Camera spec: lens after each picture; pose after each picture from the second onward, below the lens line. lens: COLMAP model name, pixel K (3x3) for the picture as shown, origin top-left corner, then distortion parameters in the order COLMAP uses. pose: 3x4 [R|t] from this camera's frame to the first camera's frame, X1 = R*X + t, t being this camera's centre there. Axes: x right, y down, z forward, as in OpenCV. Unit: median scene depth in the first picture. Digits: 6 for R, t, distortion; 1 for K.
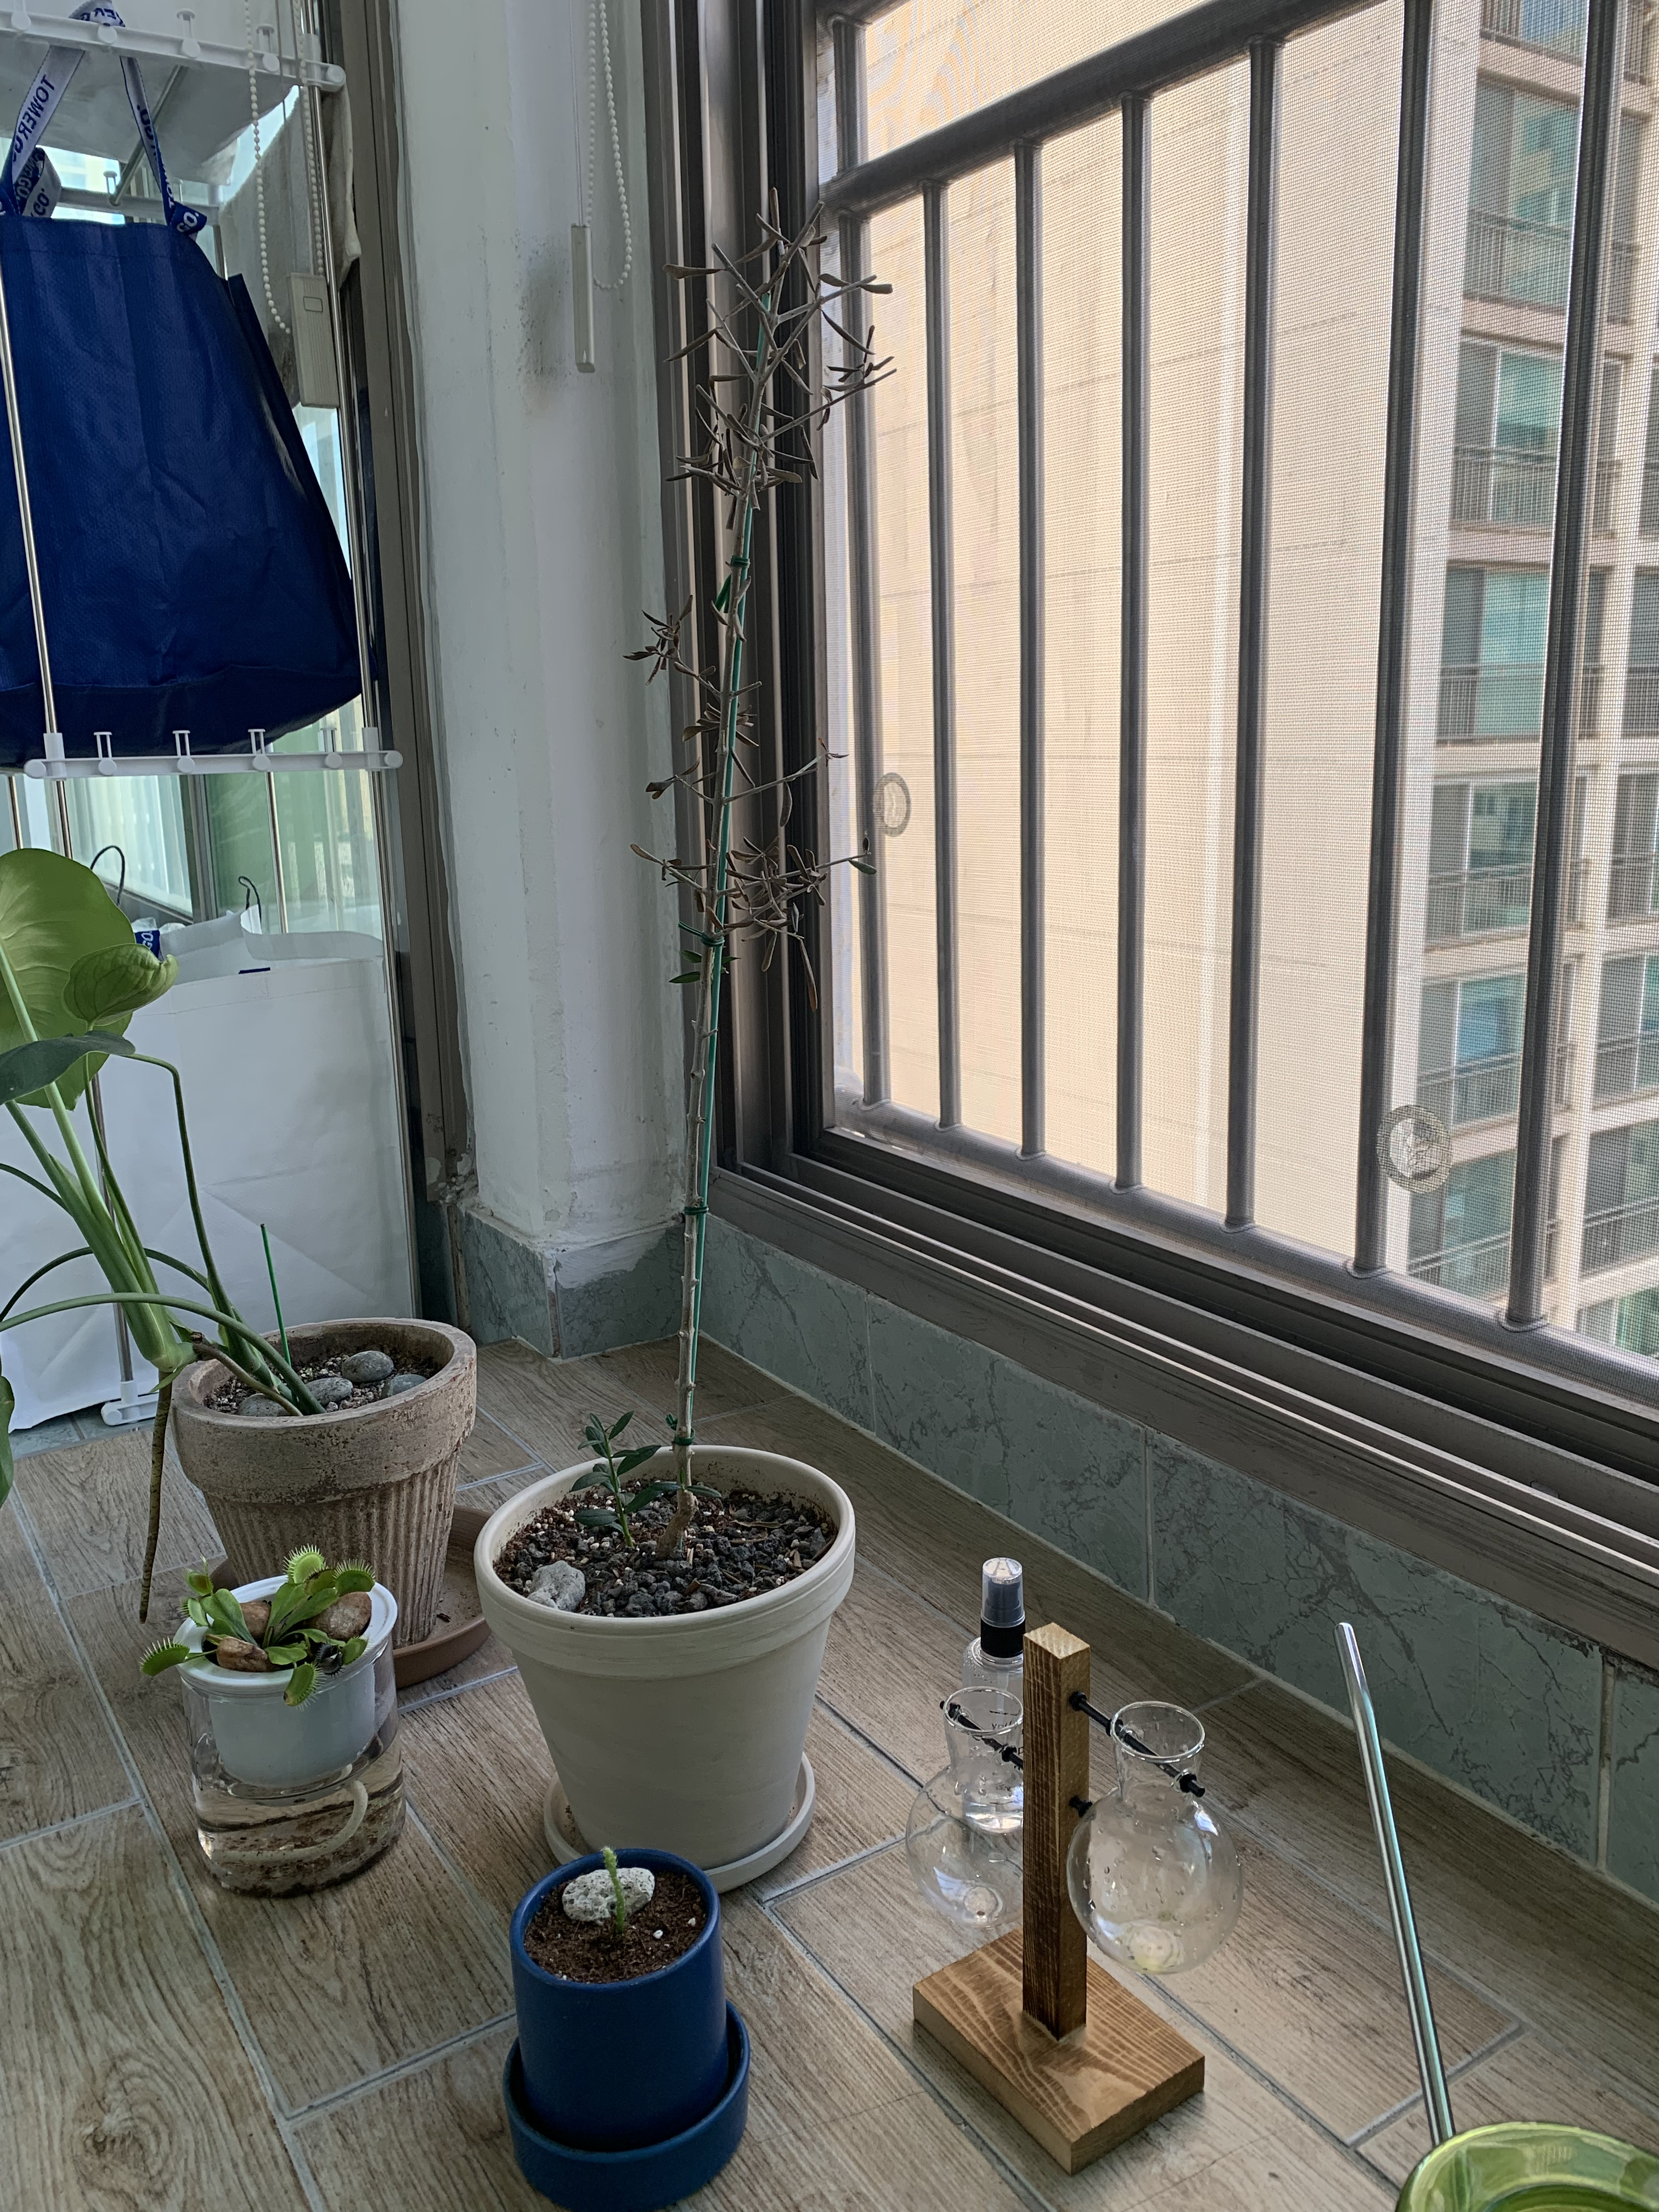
lens RADIAL K [[1681.8, 0, 829.5], [0, 1681.8, 1106.0], [0, 0, 1]] dist [0.003572, -0.001306]
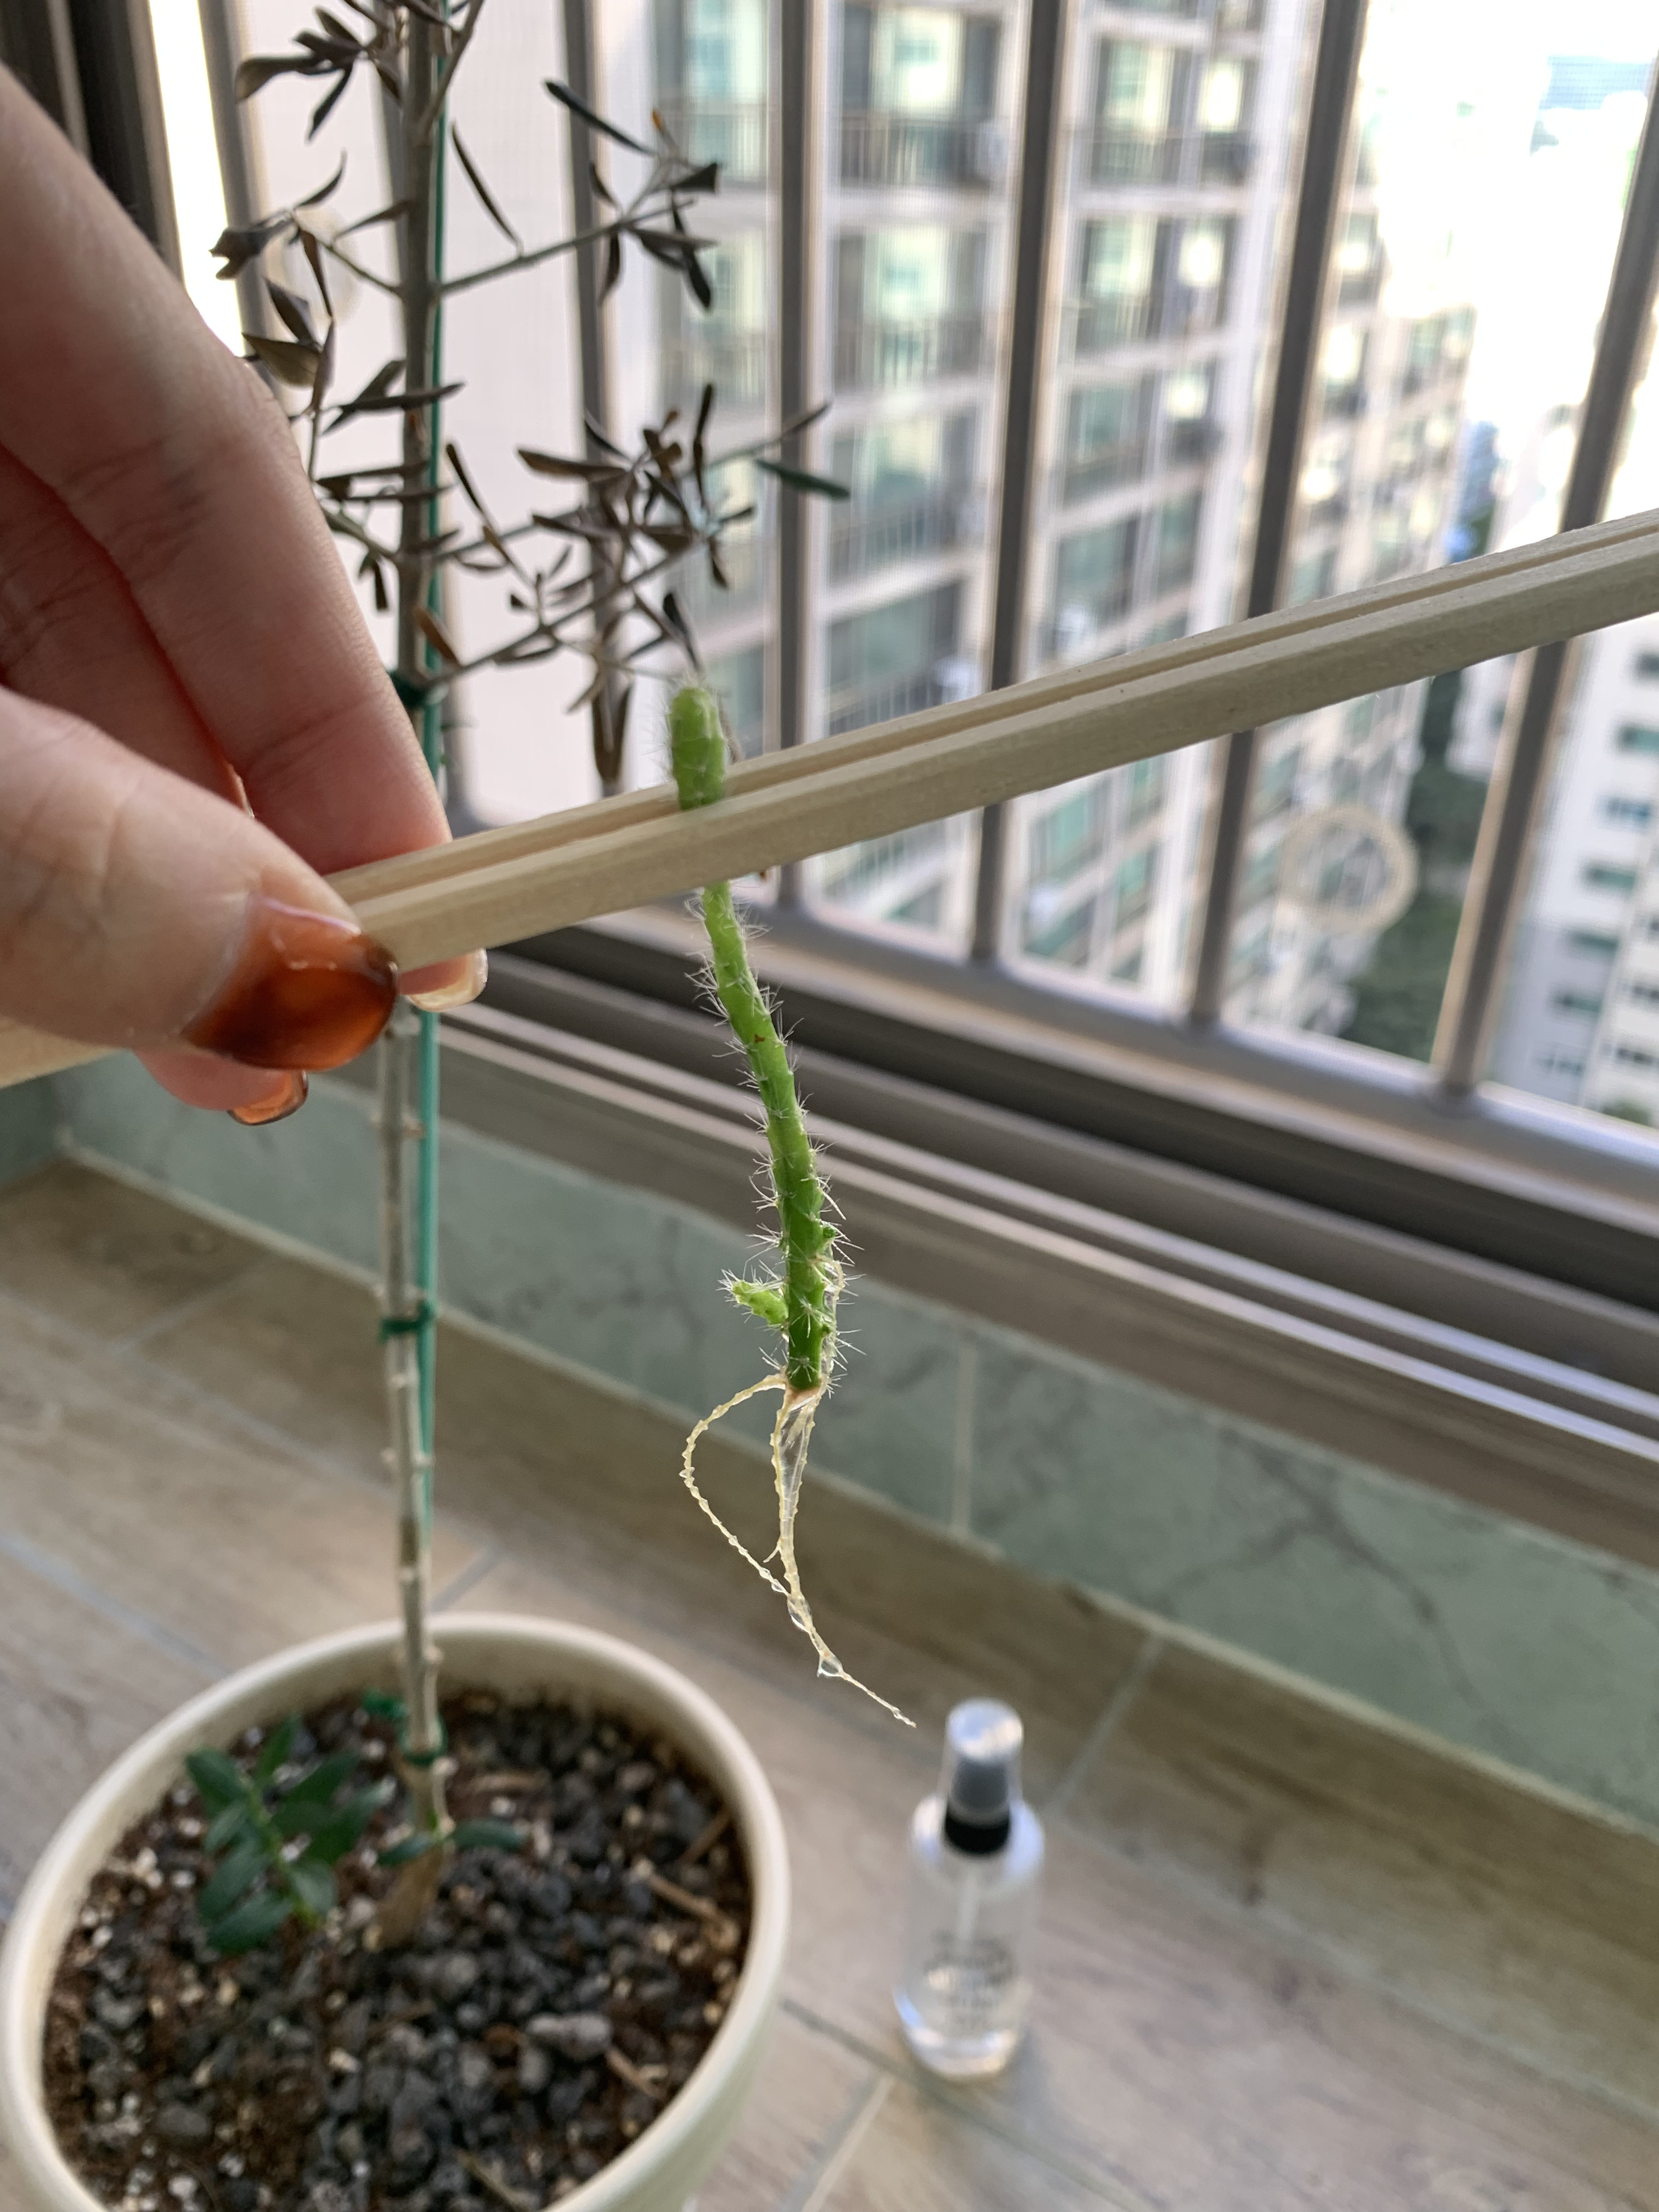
lens RADIAL K [[1724.6, 0, 829.5], [0, 1724.6, 1106.0], [0, 0, 1]] dist [-0.003020, 0.007188]
pose [[0.904029, -0.169499, 0.392431, -0.107747], [0.055370, 0.956725, 0.285676, -0.082868], [-0.423871, -0.236531, 0.874292, 0.421930]]
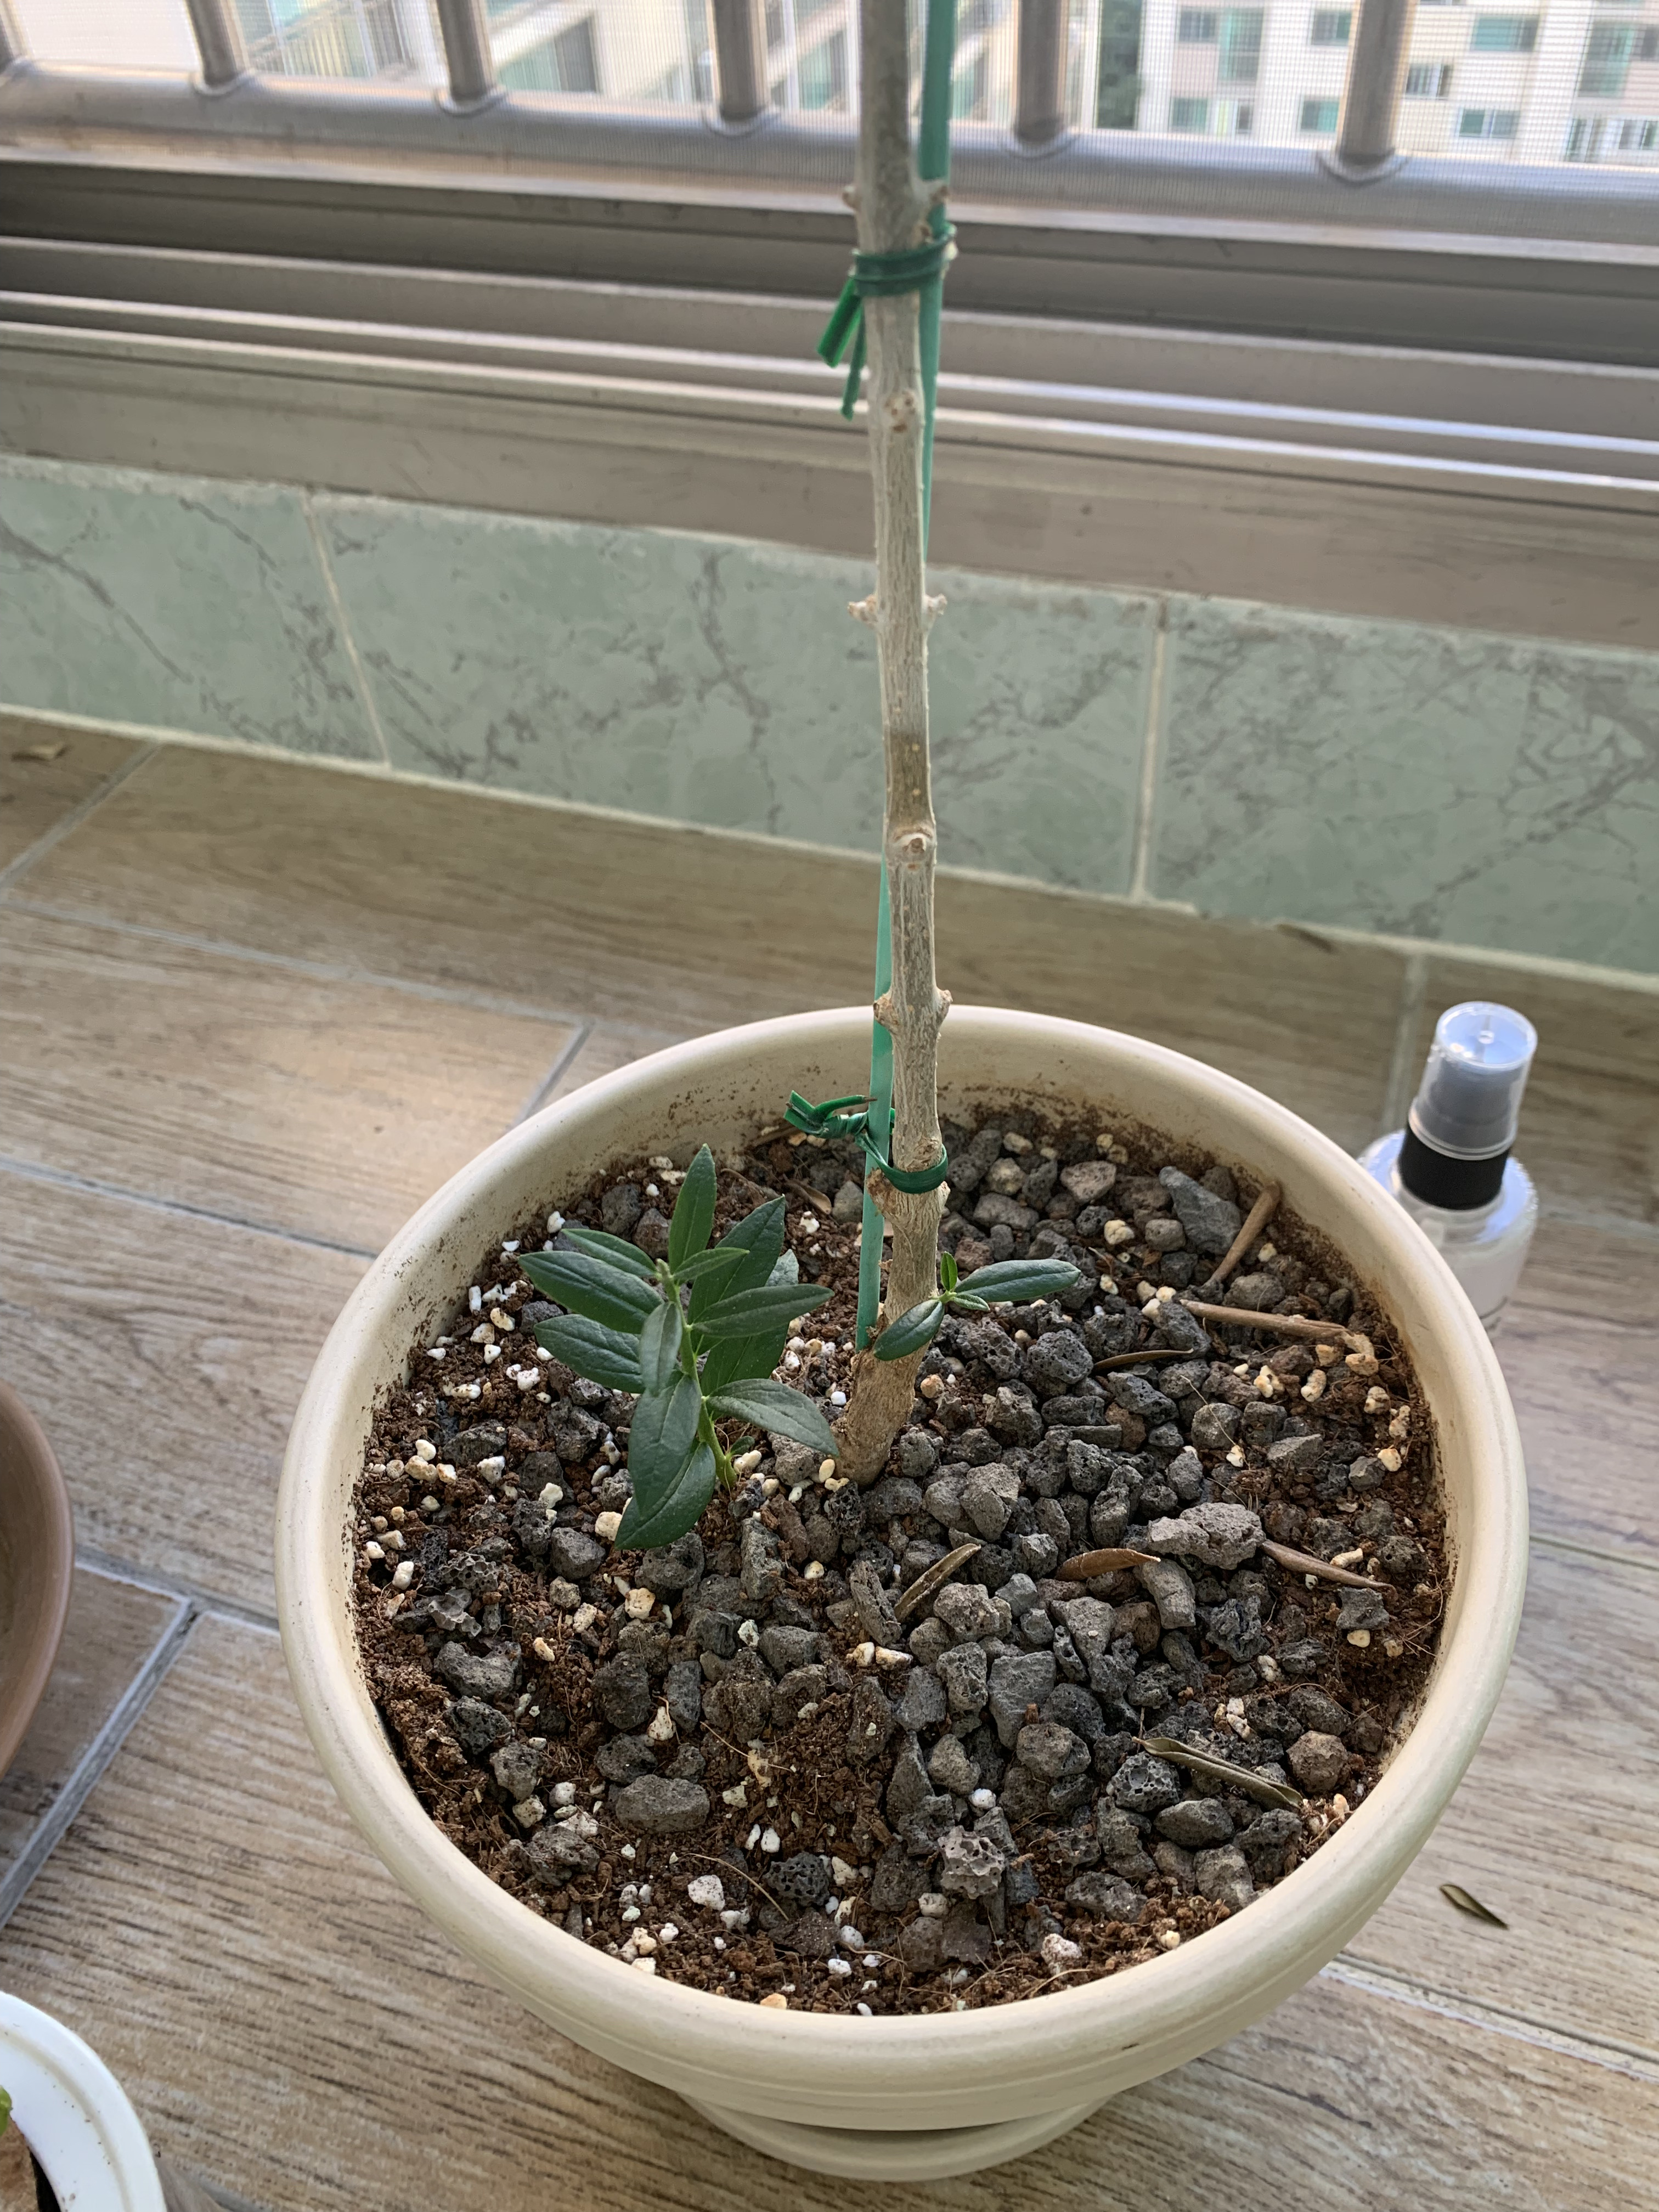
lens RADIAL K [[1681.8, 0, 829.5], [0, 1681.8, 1106.0], [0, 0, 1]] dist [0.003572, -0.001306]
pose [[0.791512, -0.441041, 0.423074, -0.159785], [0.170002, 0.823821, 0.540757, 0.027136], [-0.587033, -0.356093, 0.727042, 0.604283]]
